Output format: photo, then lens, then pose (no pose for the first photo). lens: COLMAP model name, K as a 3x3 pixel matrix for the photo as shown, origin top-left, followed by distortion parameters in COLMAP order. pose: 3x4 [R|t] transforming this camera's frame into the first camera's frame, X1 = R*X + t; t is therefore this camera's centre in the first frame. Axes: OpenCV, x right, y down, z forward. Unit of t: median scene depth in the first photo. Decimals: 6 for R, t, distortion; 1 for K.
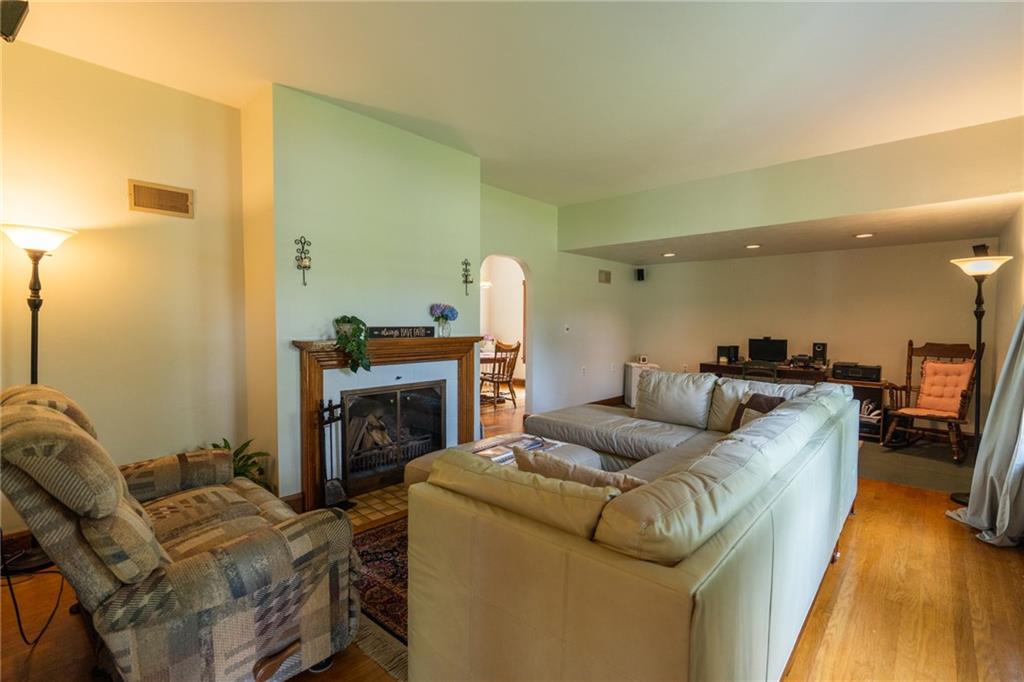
lens RADIAL K [[471.5, 0, 512.0], [0, 471.5, 341.0], [0, 0, 1]] dist [-0.002820, 0.001363]
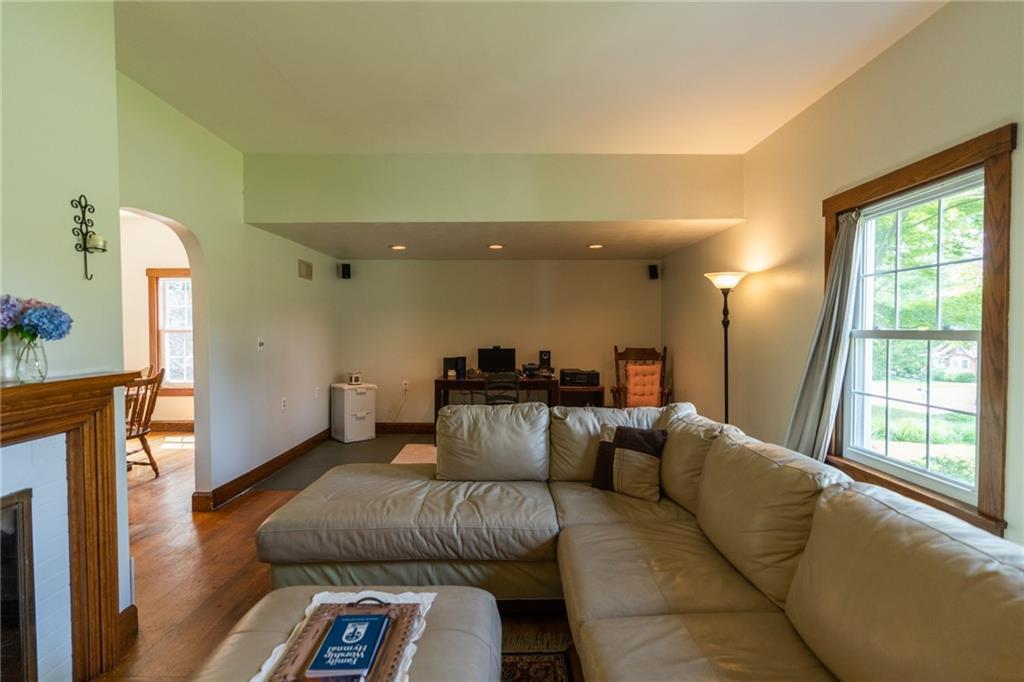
lens RADIAL K [[471.5, 0, 512.0], [0, 471.5, 341.0], [0, 0, 1]] dist [-0.002820, 0.001363]
pose [[0.737239, -0.025387, 0.675155, -0.088644], [0.033861, 0.999426, 0.000606, -0.023661], [-0.674783, 0.022415, 0.737675, 0.364708]]
